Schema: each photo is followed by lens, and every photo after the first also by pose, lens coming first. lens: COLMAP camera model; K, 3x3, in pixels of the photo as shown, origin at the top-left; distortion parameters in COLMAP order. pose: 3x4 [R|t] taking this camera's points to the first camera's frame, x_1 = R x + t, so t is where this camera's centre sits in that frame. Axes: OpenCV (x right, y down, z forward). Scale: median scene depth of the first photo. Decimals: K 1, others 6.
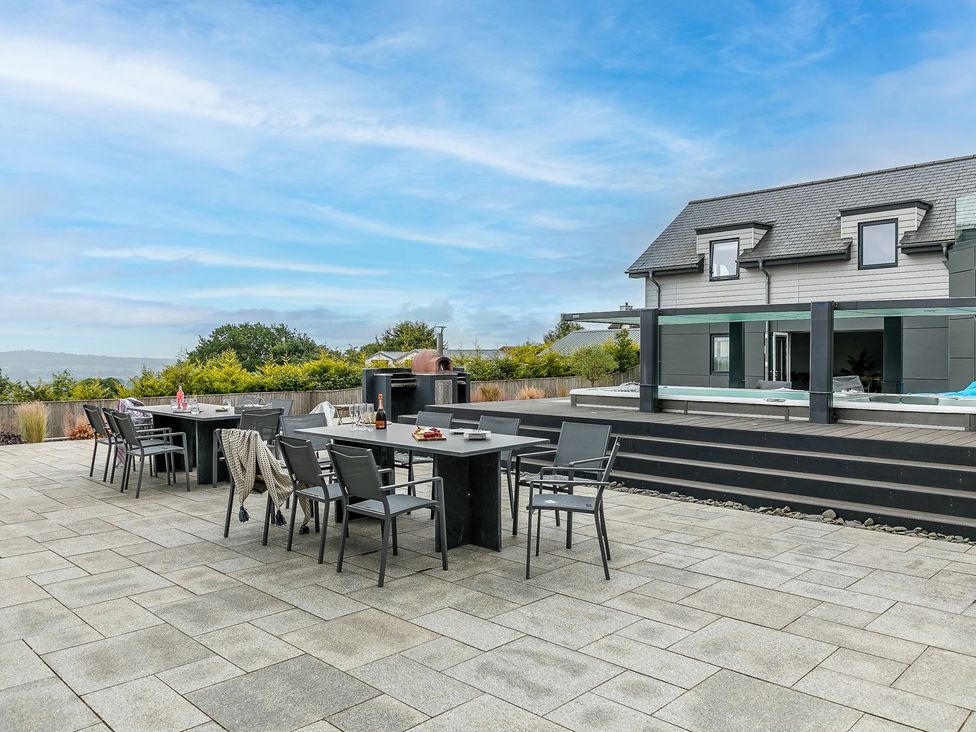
lens RADIAL K [[766.5, 0, 508.4], [0, 766.5, 360.6], [0, 0, 1]] dist [-0.002783, -0.001680]
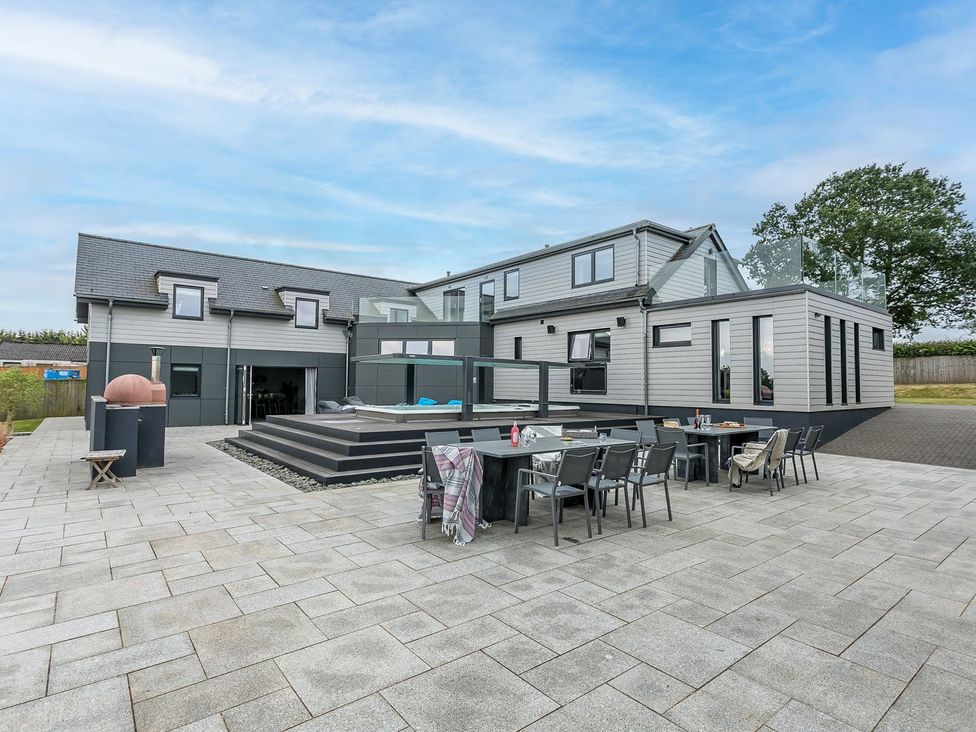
lens RADIAL K [[530.3, 0, 491.6], [0, 530.3, 360.4], [0, 0, 1]] dist [-0.052577, 0.031951]
pose [[0.117053, 0.053571, 0.991680, -0.510665], [-0.004628, 0.998563, -0.053397, 0.000854], [-0.993115, 0.001661, 0.117133, 0.465593]]
